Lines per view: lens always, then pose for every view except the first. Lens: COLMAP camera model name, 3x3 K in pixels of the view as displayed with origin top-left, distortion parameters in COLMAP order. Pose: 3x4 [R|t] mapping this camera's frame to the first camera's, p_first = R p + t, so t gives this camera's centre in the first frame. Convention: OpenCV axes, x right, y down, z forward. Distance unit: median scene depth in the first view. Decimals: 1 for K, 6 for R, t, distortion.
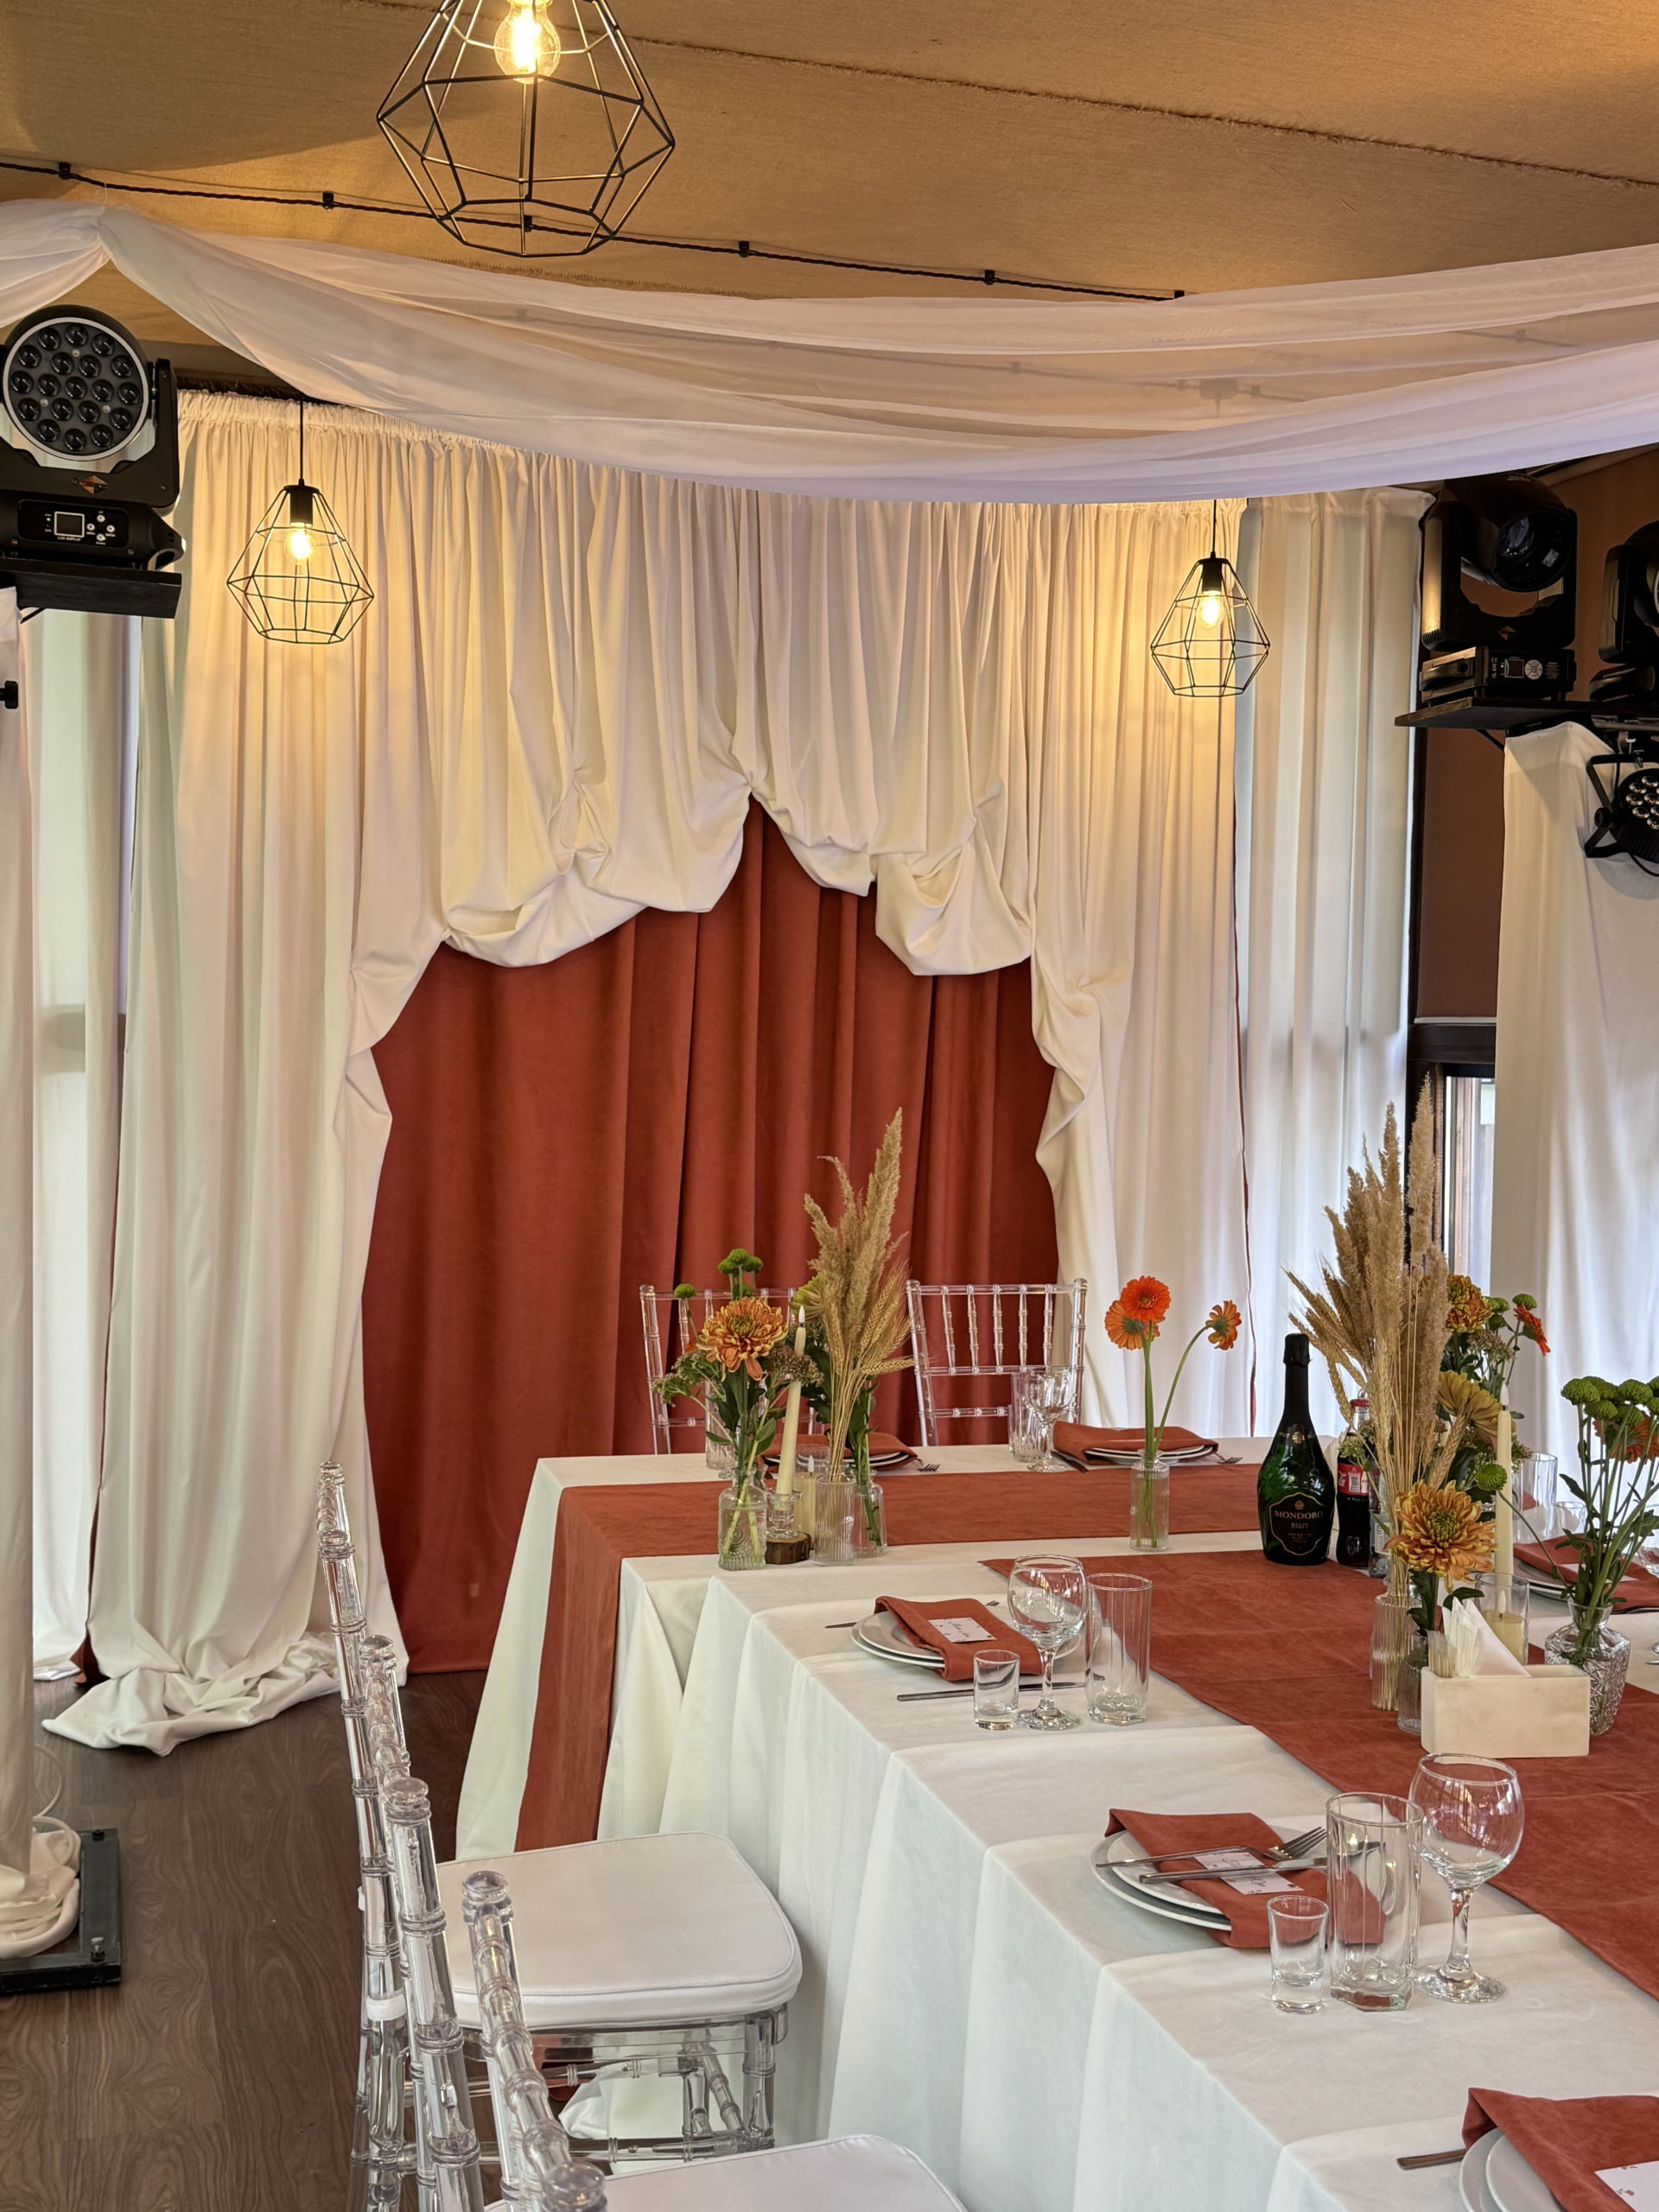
lens RADIAL K [[2208.8, 0, 801.8], [0, 2208.8, 1055.8], [0, 0, 1]] dist [0.075336, 0.000000]
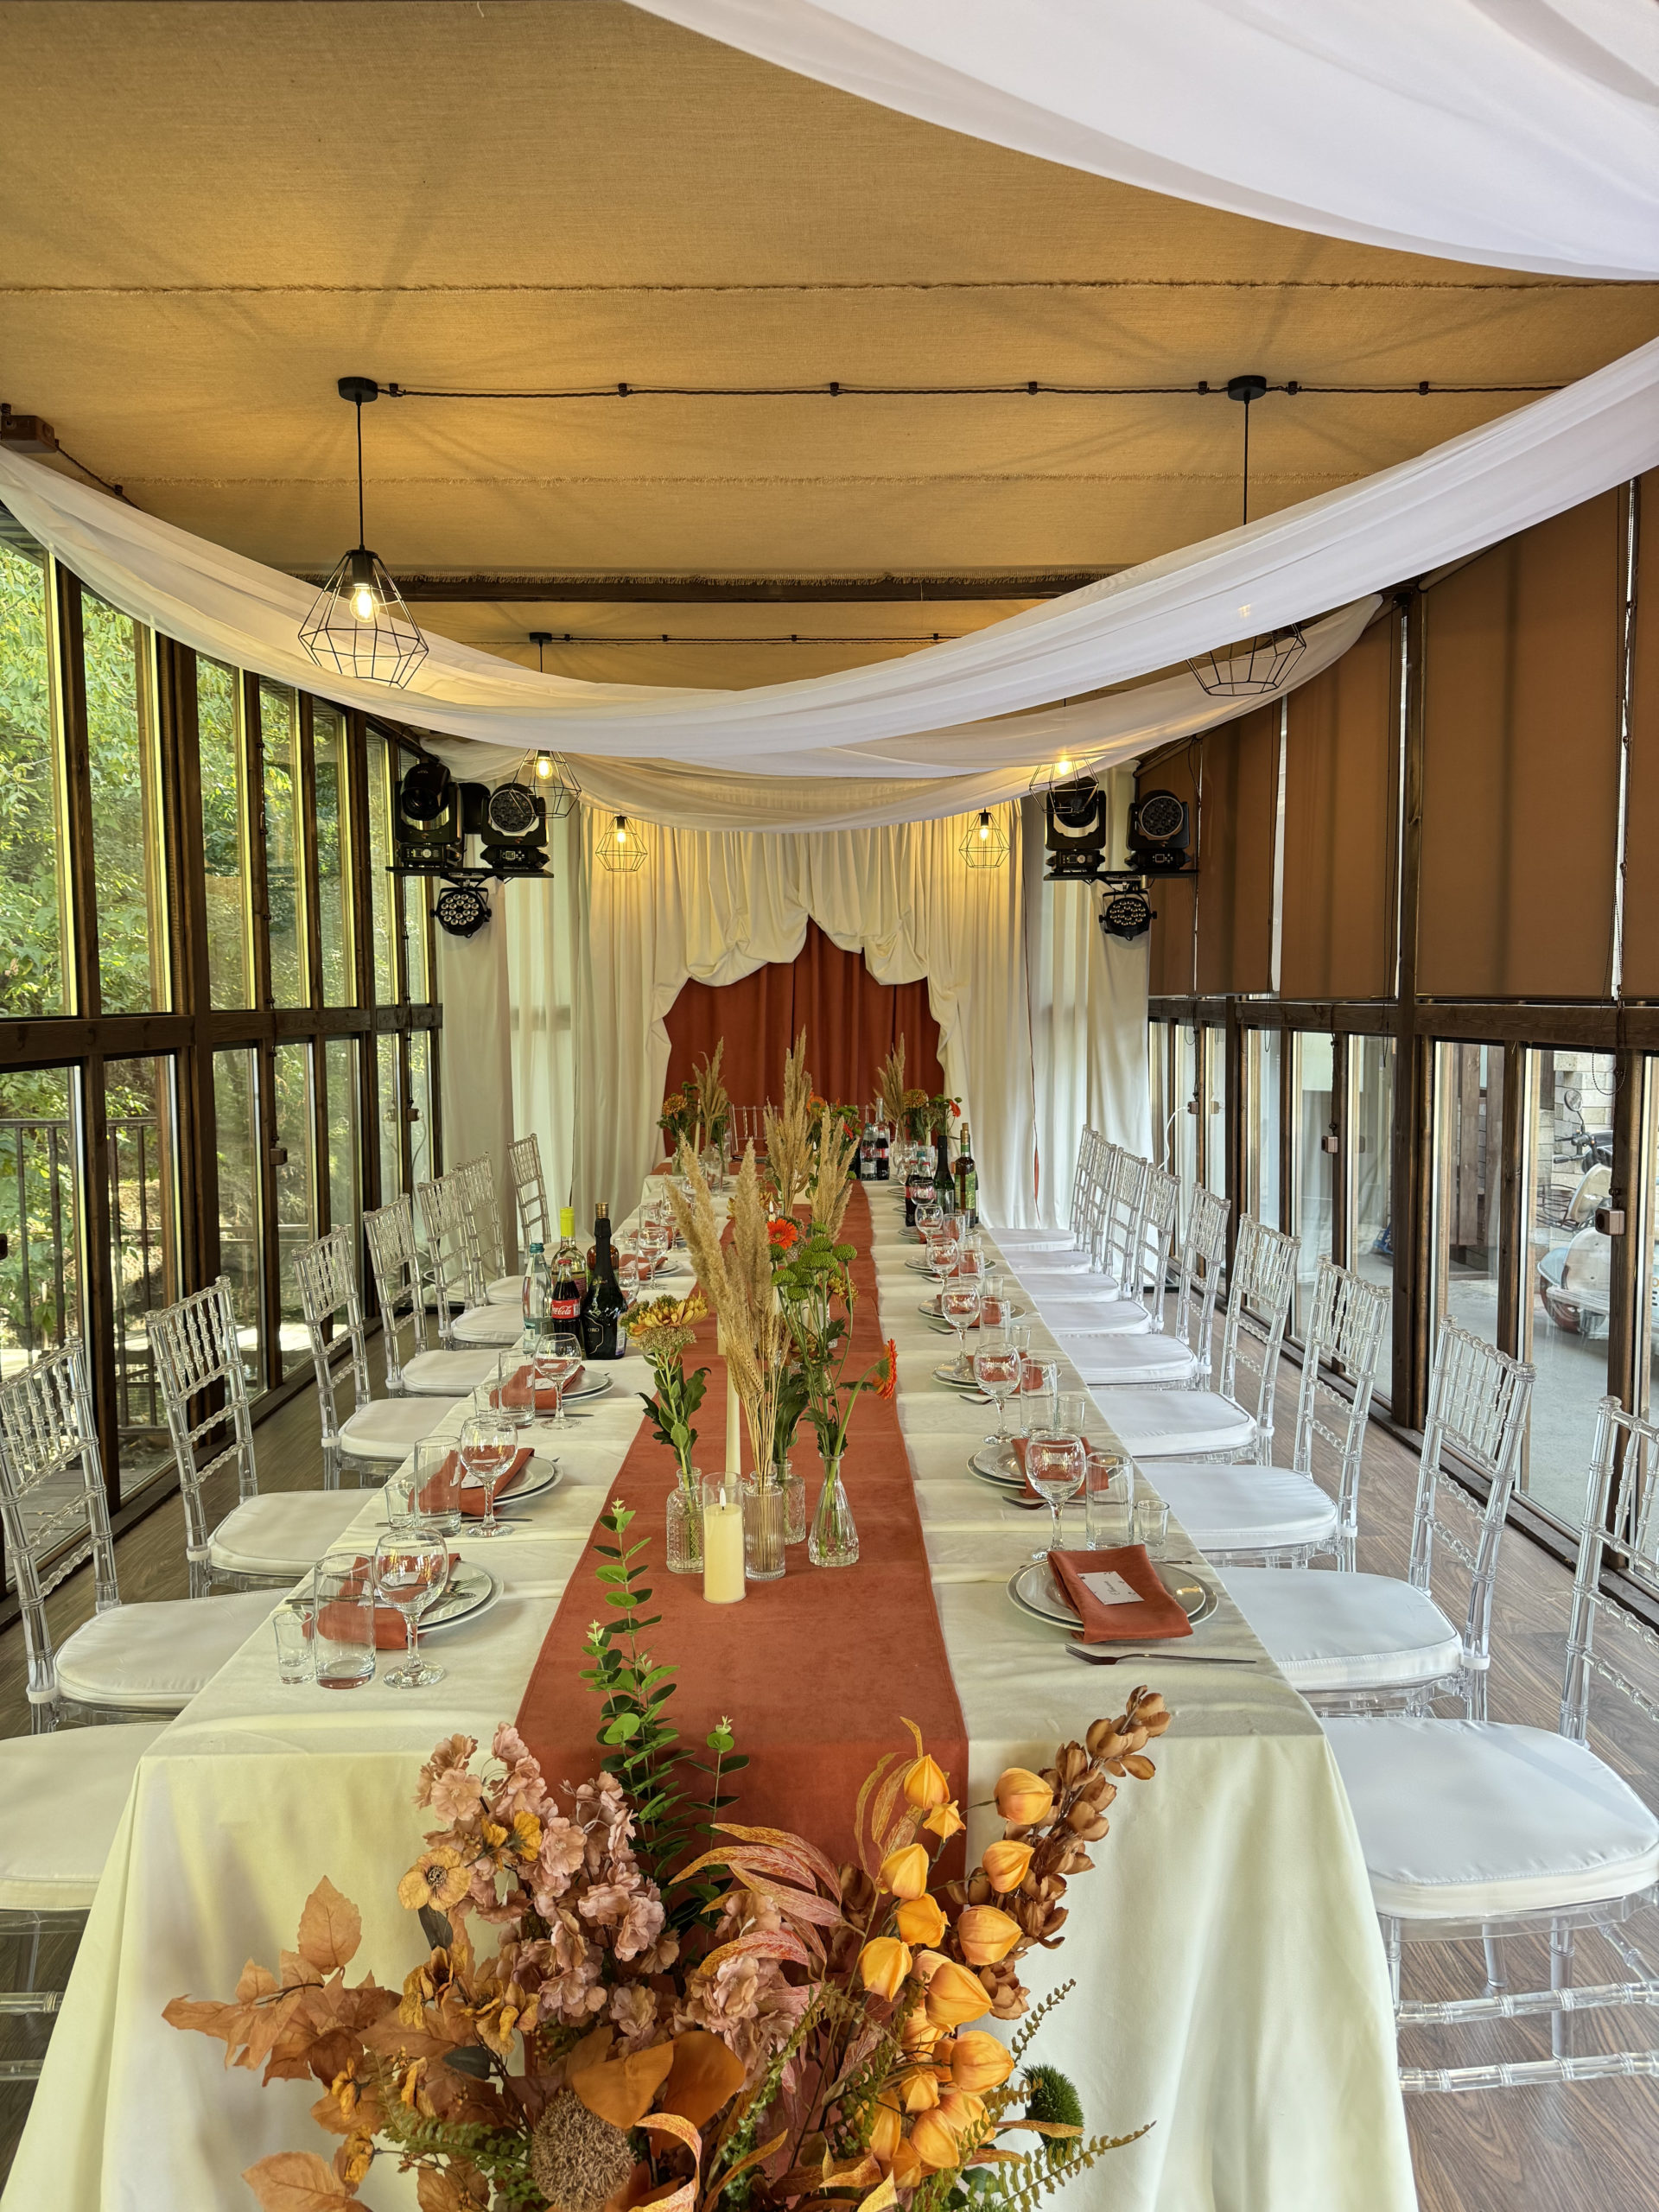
lens RADIAL K [[1567.9, 0, 837.4], [0, 1567.9, 1108.0], [0, 0, 1]] dist [0.051824, -0.028218]
pose [[0.960699, -0.000491, -0.277592, 0.511806], [0.015467, 0.998540, 0.051765, 0.008813], [0.277161, -0.054024, 0.959303, -0.721215]]
